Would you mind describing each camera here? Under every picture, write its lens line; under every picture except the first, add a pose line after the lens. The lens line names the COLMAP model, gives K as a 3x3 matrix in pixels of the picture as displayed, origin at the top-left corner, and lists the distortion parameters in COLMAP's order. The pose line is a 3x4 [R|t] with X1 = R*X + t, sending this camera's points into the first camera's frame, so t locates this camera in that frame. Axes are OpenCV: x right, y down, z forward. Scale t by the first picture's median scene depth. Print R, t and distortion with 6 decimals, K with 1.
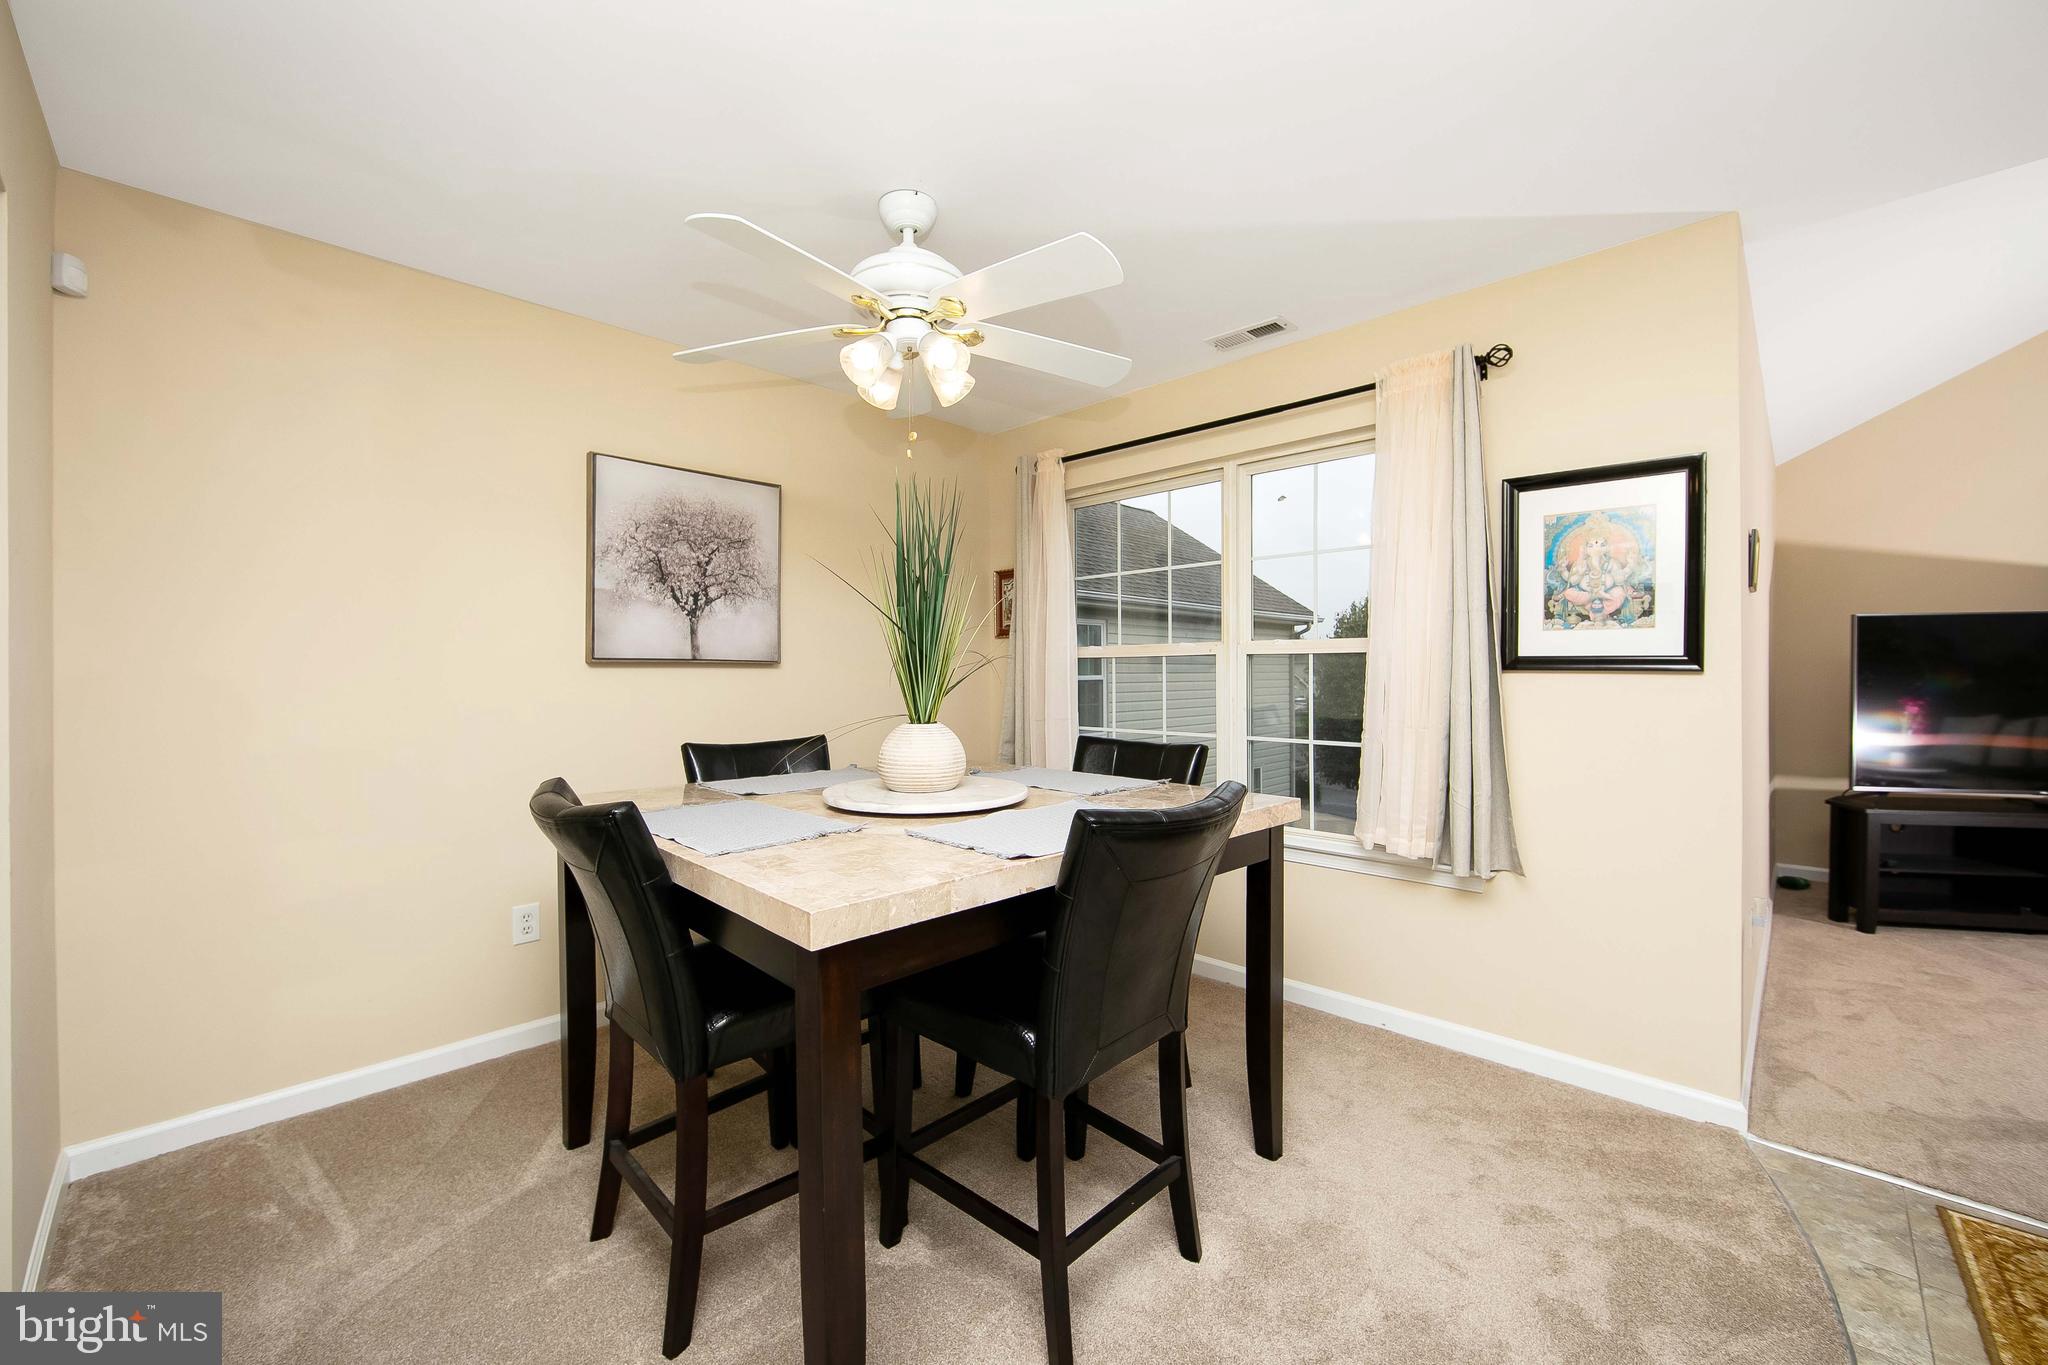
lens RADIAL K [[811.5, 0, 1011.4], [0, 811.5, 670.1], [0, 0, 1]] dist [-0.010041, -0.000046]
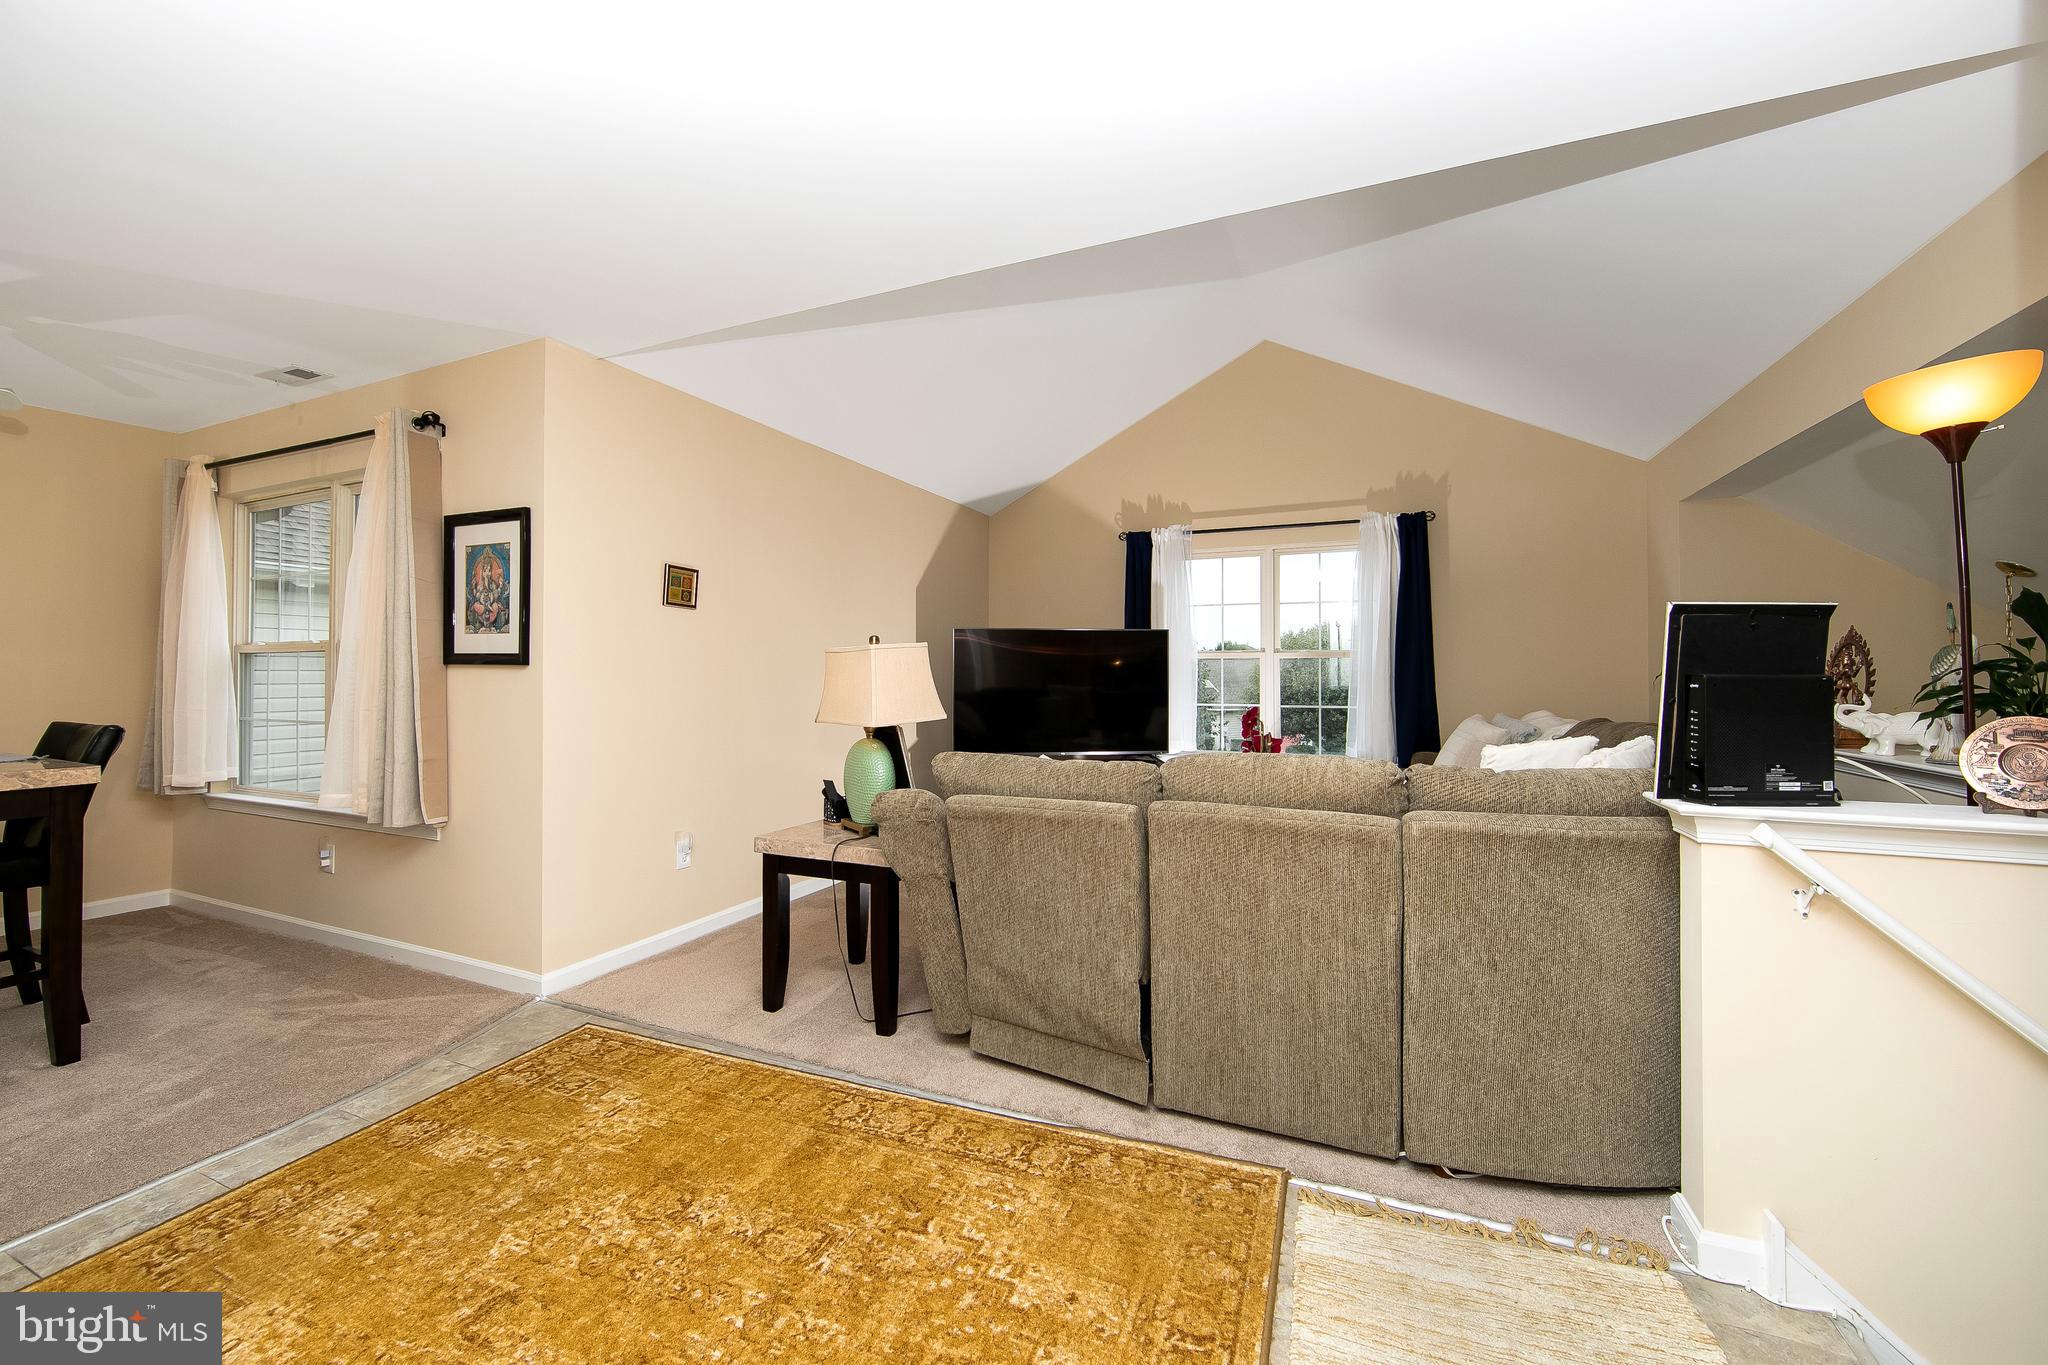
lens RADIAL K [[811.5, 0, 1011.4], [0, 811.5, 670.1], [0, 0, 1]] dist [-0.010041, -0.000046]
pose [[0.935433, 0.006295, 0.353449, 1.037456], [-0.005779, 0.999980, -0.002513, 0.007172], [-0.353458, 0.000308, 0.935450, -0.532282]]
